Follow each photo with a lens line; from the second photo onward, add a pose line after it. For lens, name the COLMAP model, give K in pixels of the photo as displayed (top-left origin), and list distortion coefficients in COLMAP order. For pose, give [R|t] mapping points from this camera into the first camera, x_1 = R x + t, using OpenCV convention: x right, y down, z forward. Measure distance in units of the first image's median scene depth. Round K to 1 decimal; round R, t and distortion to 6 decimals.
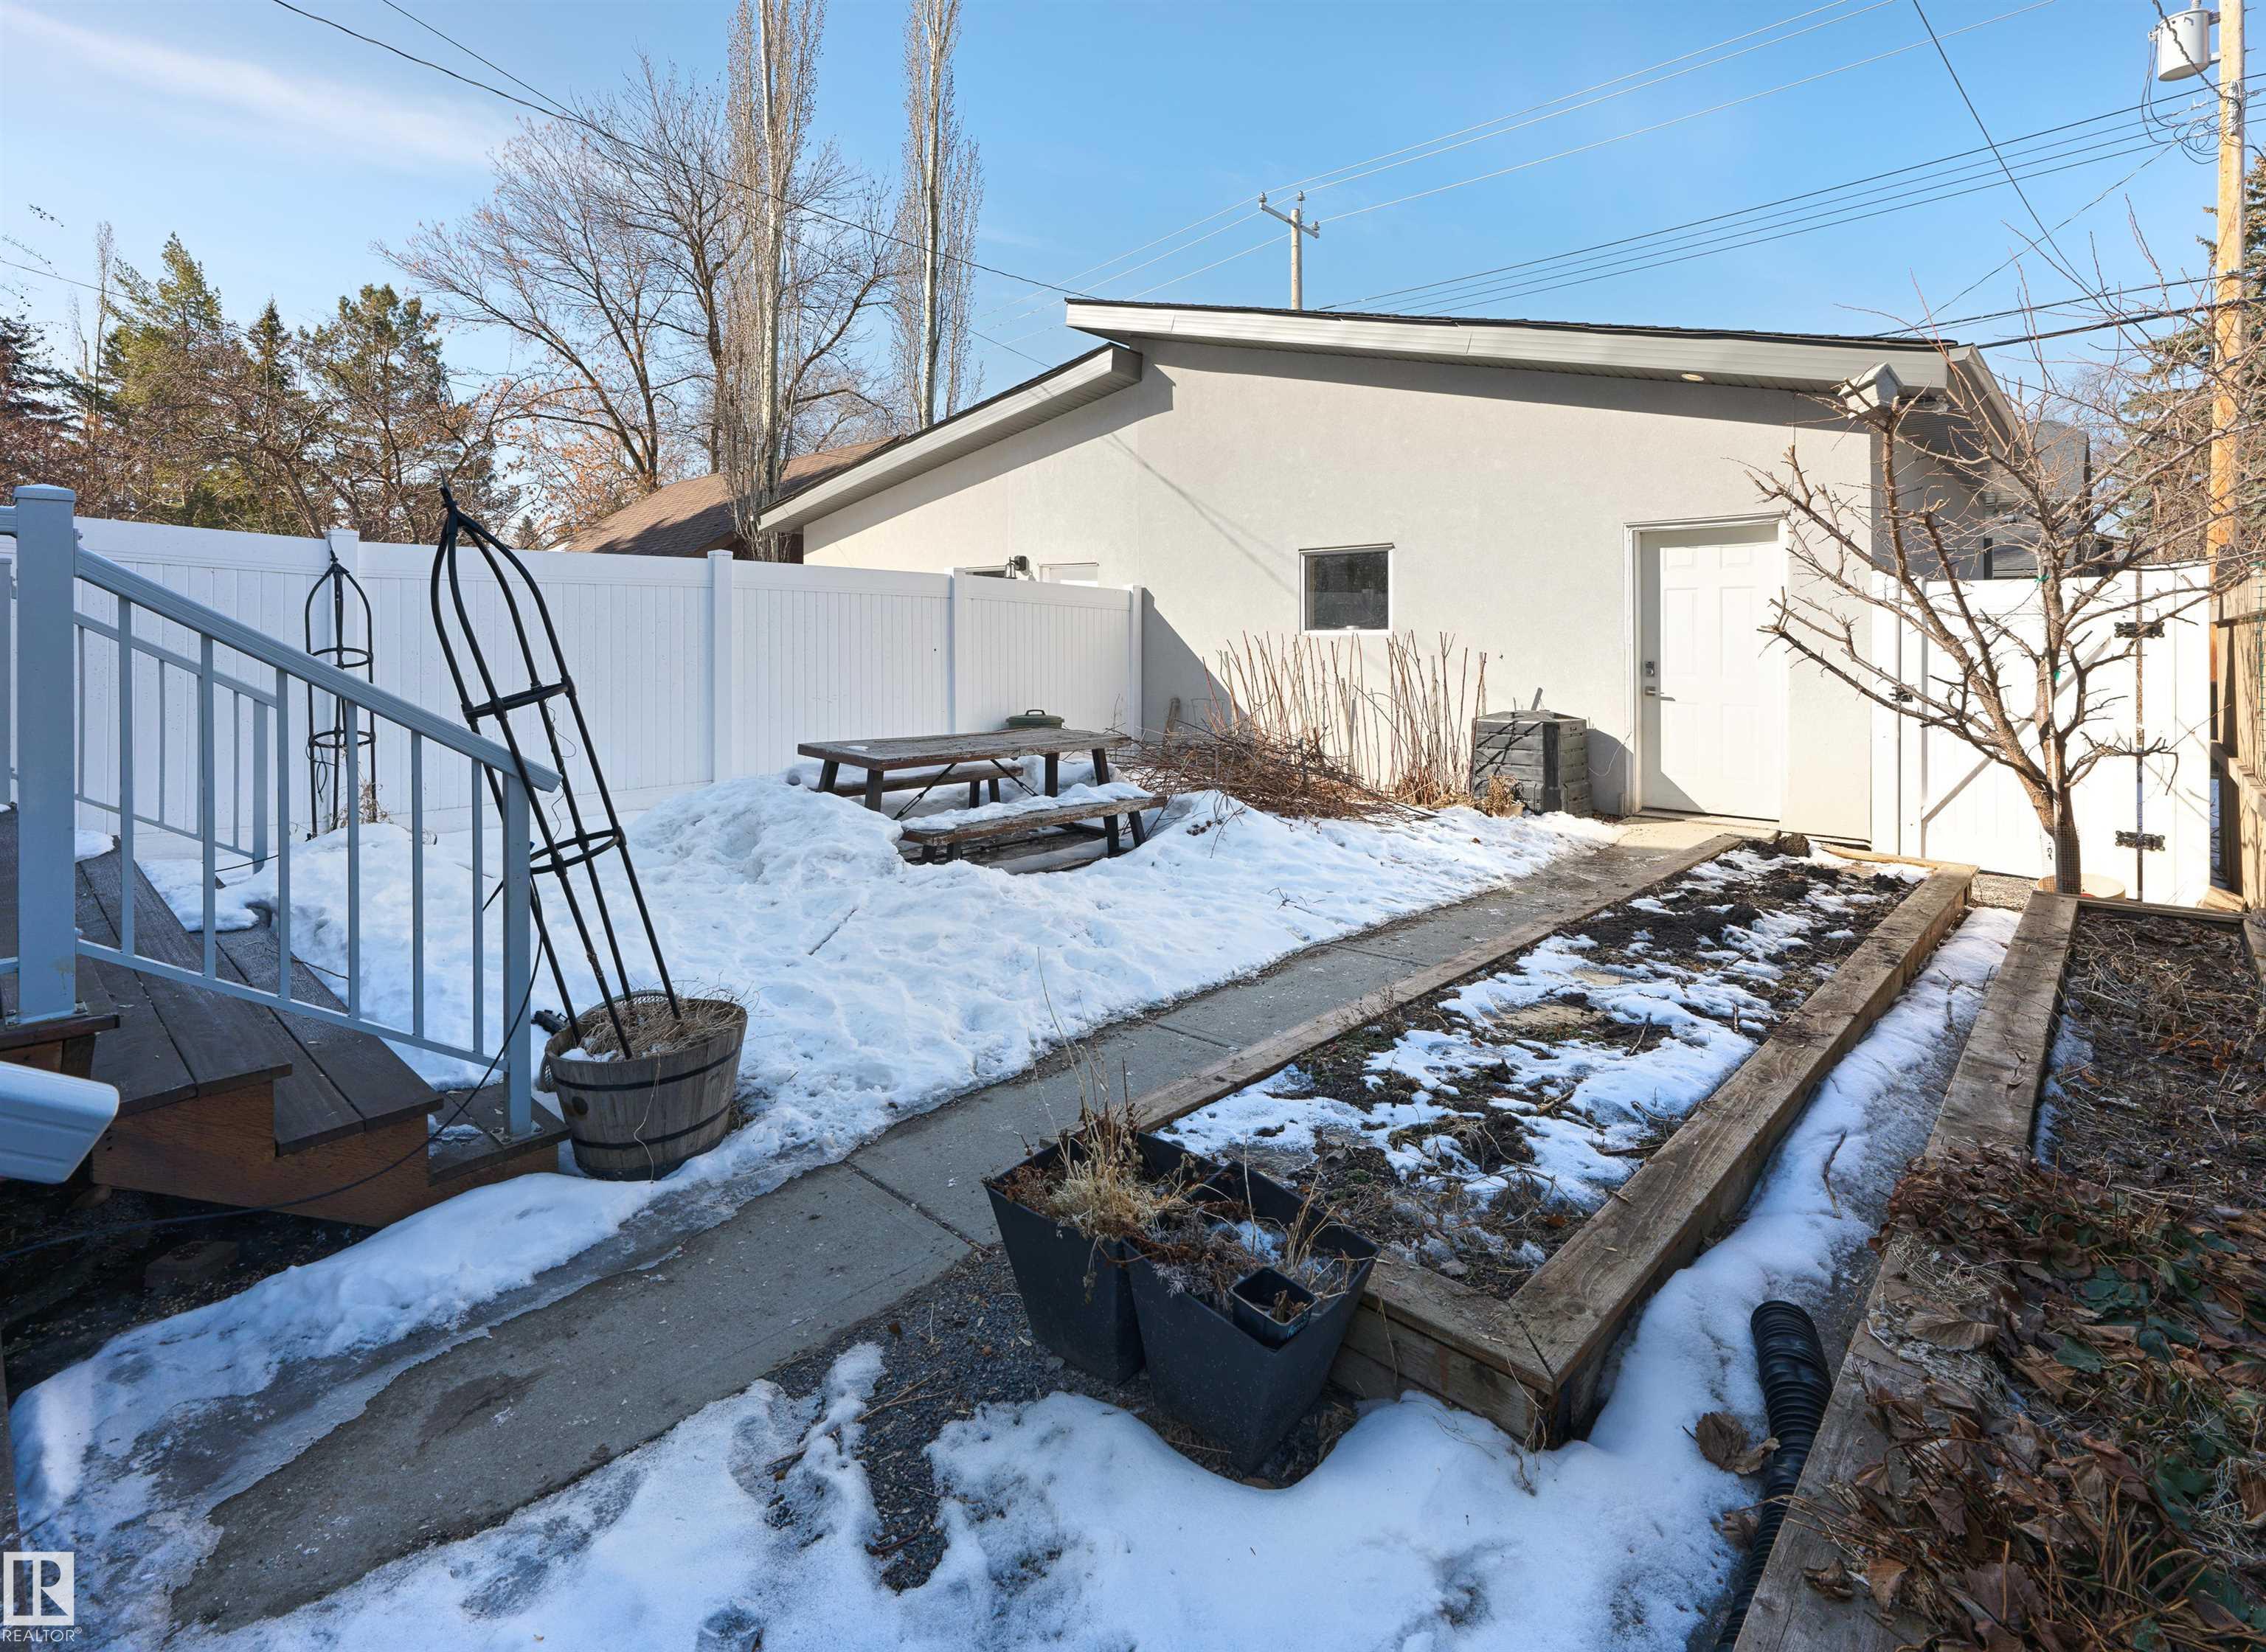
lens RADIAL K [[1067.4, 0, 1137.7], [0, 1067.4, 826.6], [0, 0, 1]] dist [0.000598, 0.000533]
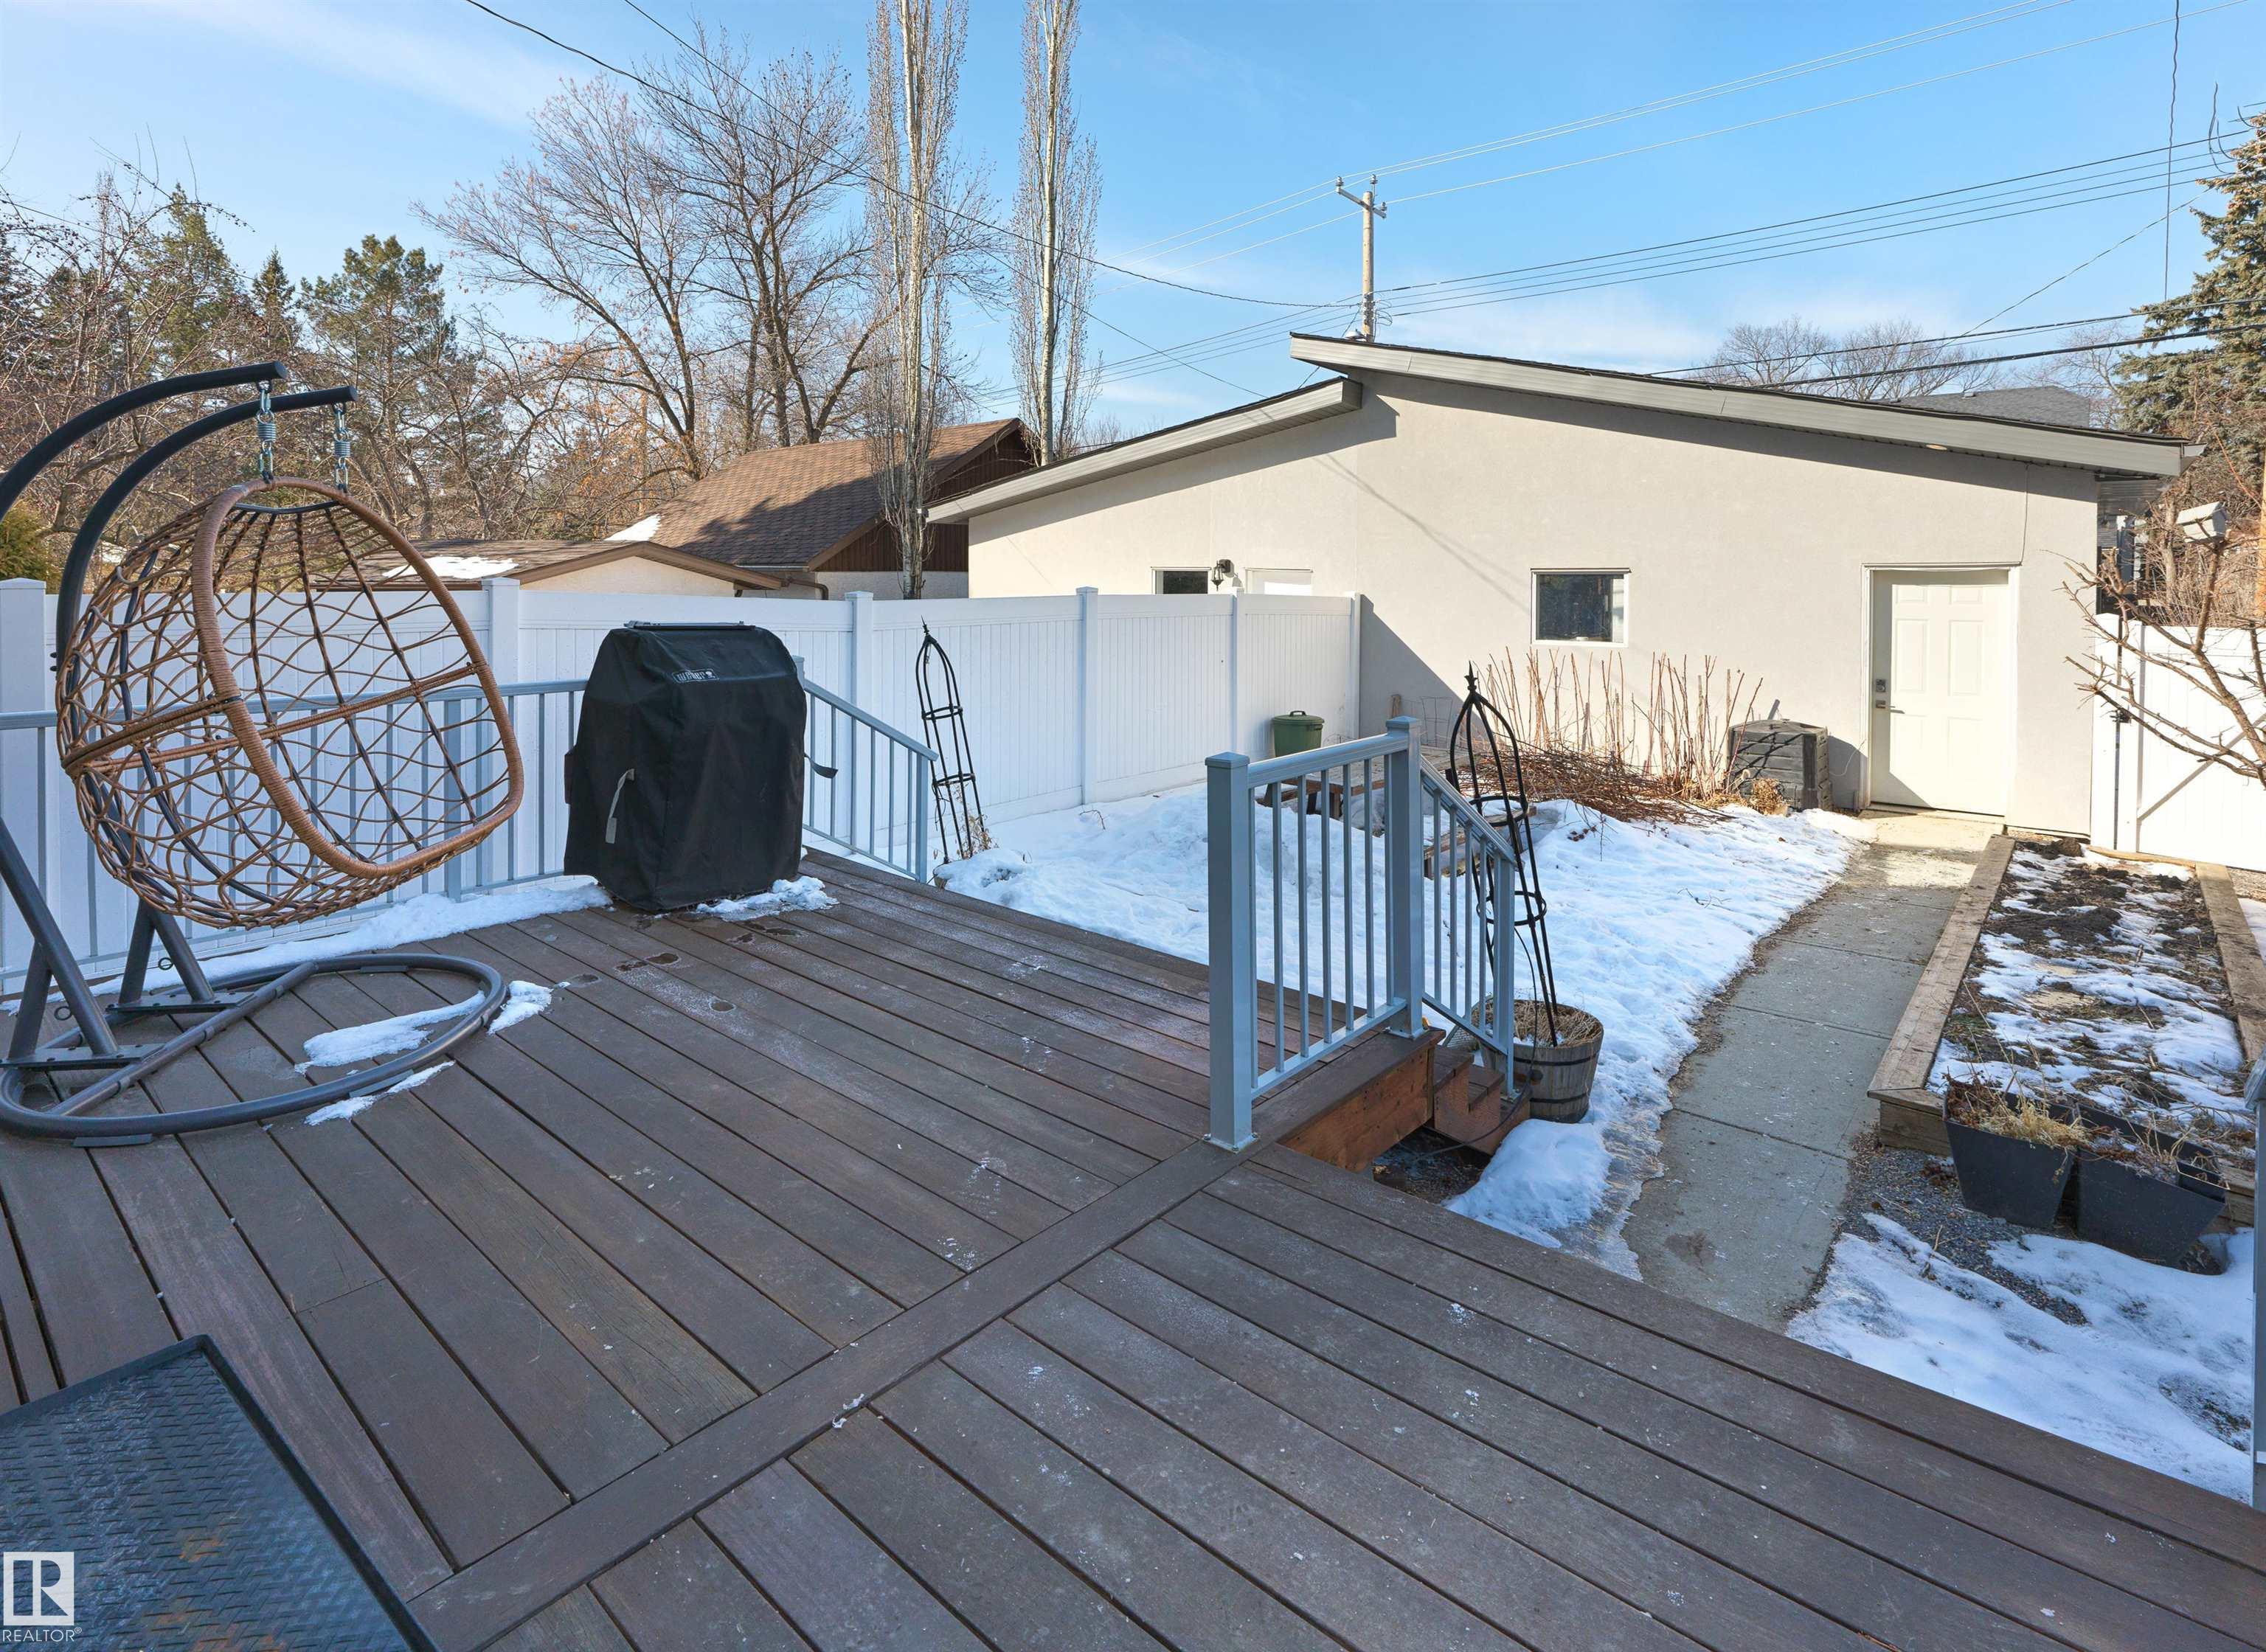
lens RADIAL K [[1071.5, 0, 1131.6], [0, 1071.5, 799.6], [0, 0, 1]] dist [0.000826, 0.000126]
pose [[0.999565, -0.010322, 0.027637, -0.262907], [0.009535, 0.999549, 0.028478, -0.042469], [-0.027918, -0.028202, 0.999212, -0.118204]]
